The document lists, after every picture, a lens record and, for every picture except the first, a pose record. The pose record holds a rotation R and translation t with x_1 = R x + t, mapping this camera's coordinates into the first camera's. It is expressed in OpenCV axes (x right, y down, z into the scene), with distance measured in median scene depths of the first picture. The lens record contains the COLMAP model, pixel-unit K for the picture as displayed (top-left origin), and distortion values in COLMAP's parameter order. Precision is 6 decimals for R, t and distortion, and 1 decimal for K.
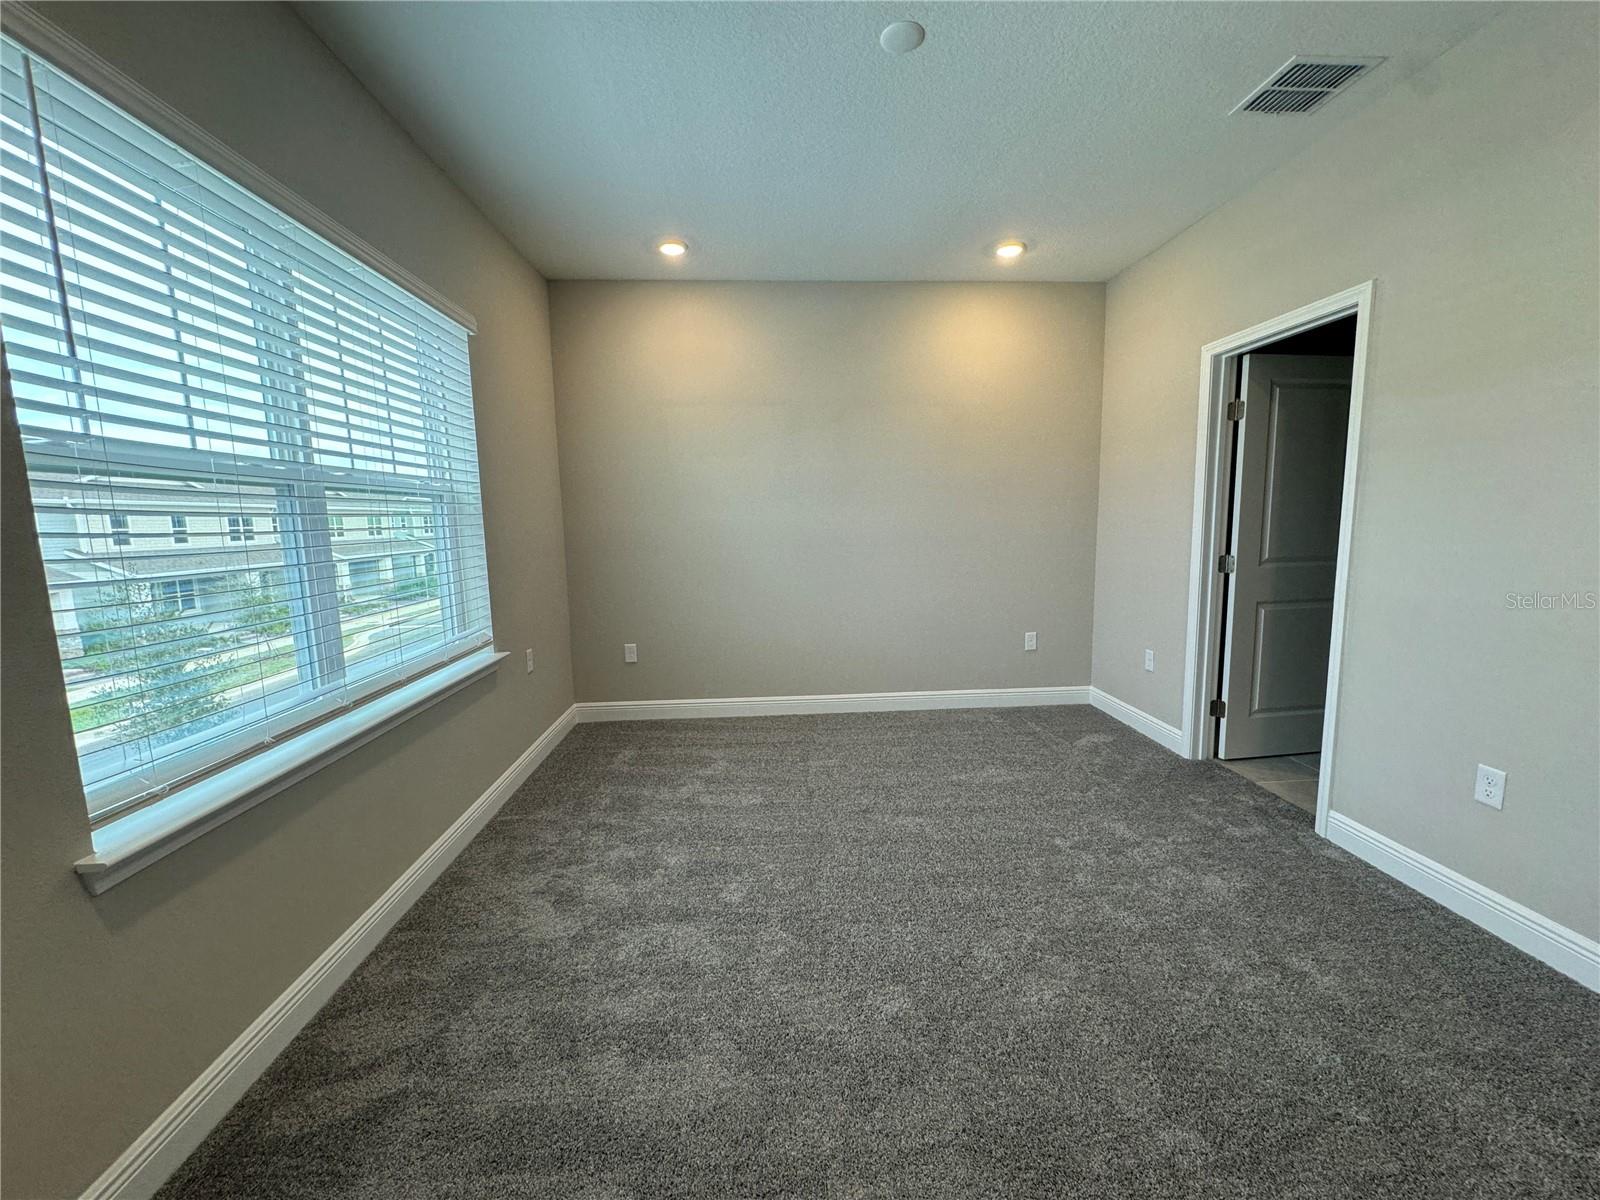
lens RADIAL K [[637.6, 0, 799.1], [0, 637.6, 597.2], [0, 0, 1]] dist [-0.001719, 0.000111]
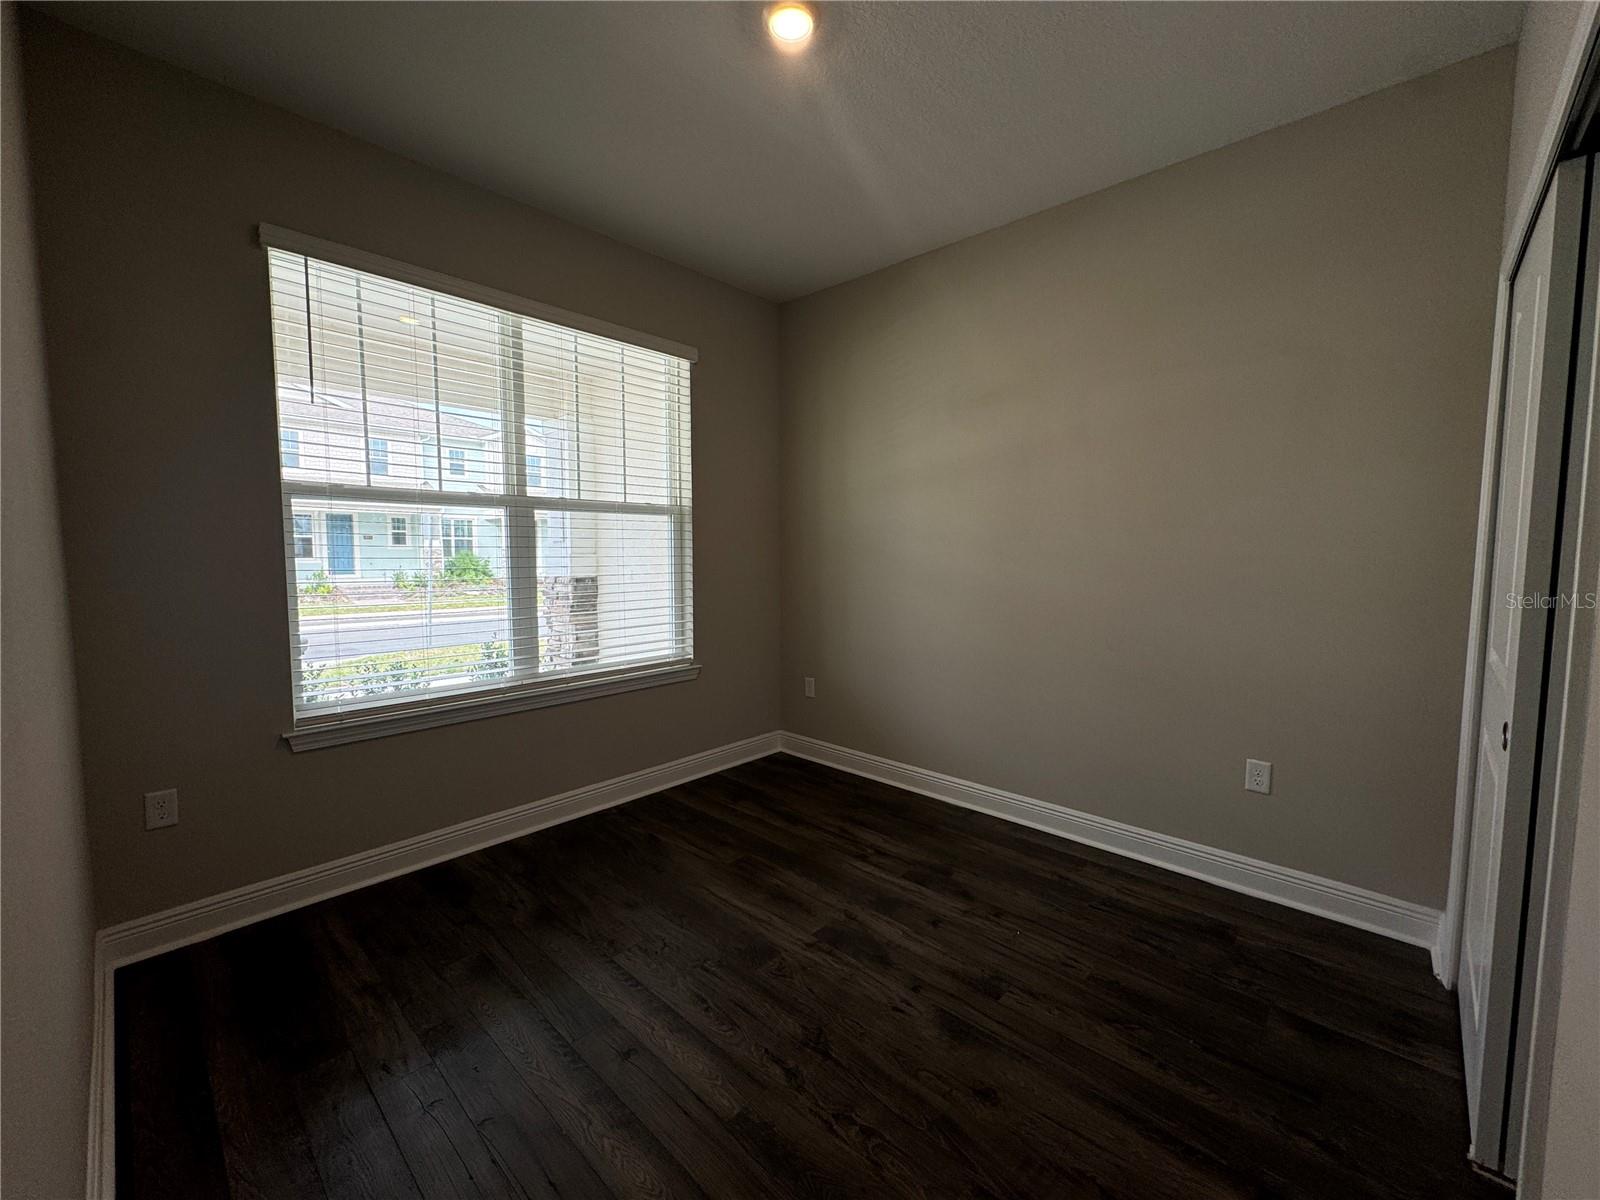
lens RADIAL K [[637.6, 0, 799.1], [0, 637.6, 597.2], [0, 0, 1]] dist [-0.001719, 0.000111]
pose [[0.687421, 0.086025, -0.721146, 0.442022], [-0.119326, 0.992844, 0.004690, -0.050553], [0.716389, 0.082827, 0.692767, 0.454520]]
